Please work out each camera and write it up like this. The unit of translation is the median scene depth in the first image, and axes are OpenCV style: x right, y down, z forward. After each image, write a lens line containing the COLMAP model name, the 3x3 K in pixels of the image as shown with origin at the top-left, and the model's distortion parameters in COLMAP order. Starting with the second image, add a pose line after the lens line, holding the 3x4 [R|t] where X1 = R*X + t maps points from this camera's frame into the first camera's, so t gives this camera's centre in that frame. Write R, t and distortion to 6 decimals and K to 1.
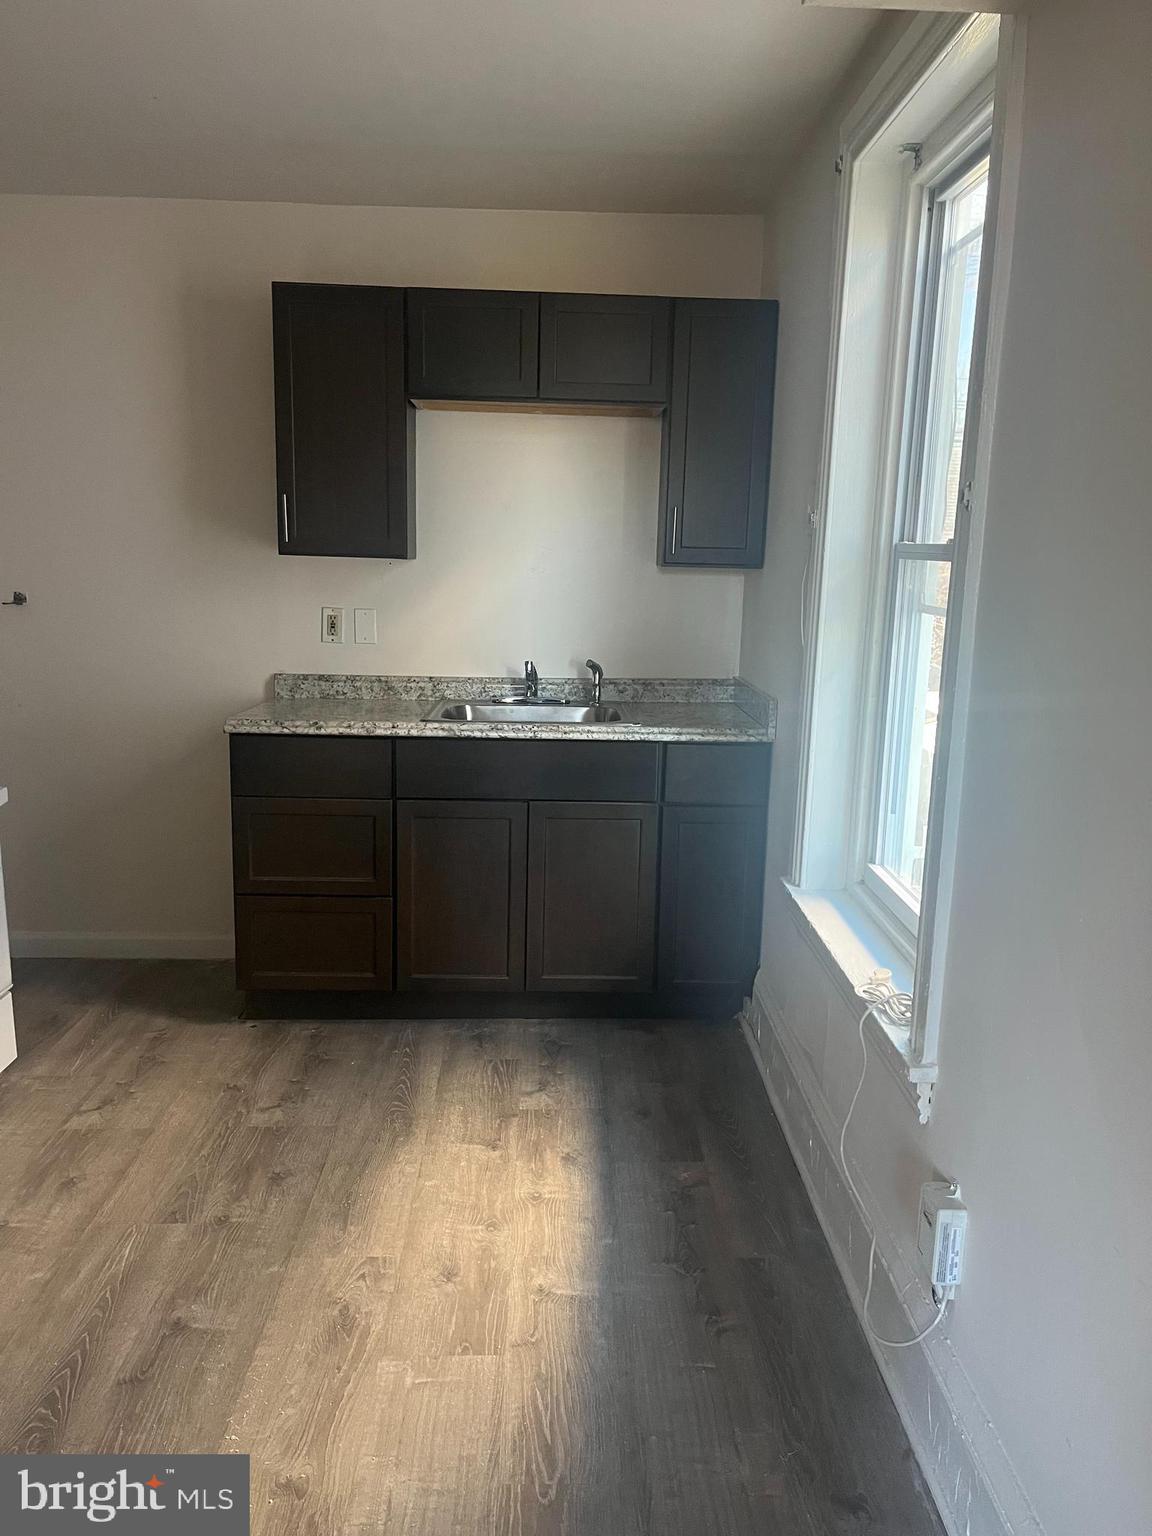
lens RADIAL K [[1159.0, 0, 553.1], [0, 1159.0, 770.7], [0, 0, 1]] dist [0.058372, -0.079256]
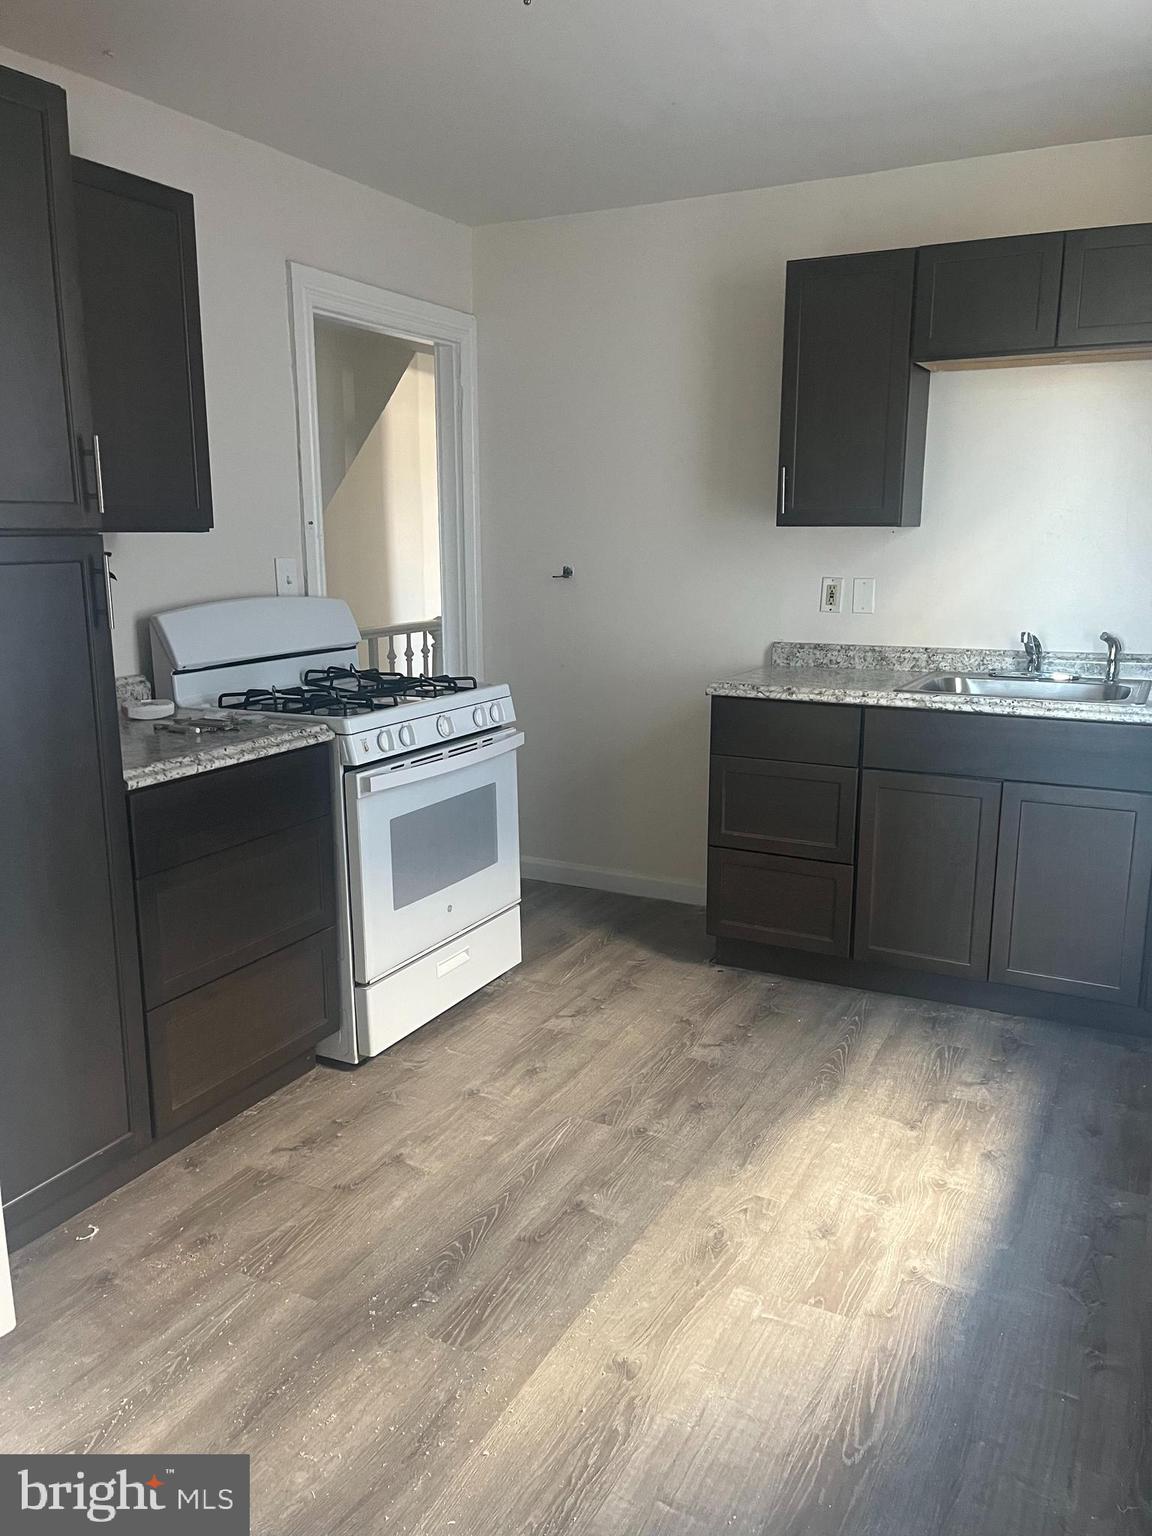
lens RADIAL K [[1159.0, 0, 581.3], [0, 1159.0, 772.6], [0, 0, 1]] dist [0.058372, -0.079256]
pose [[0.872561, 0.075572, -0.482625, 0.148306], [-0.066325, 0.997140, 0.036224, 0.008723], [0.483982, 0.000403, 0.875078, 0.007071]]
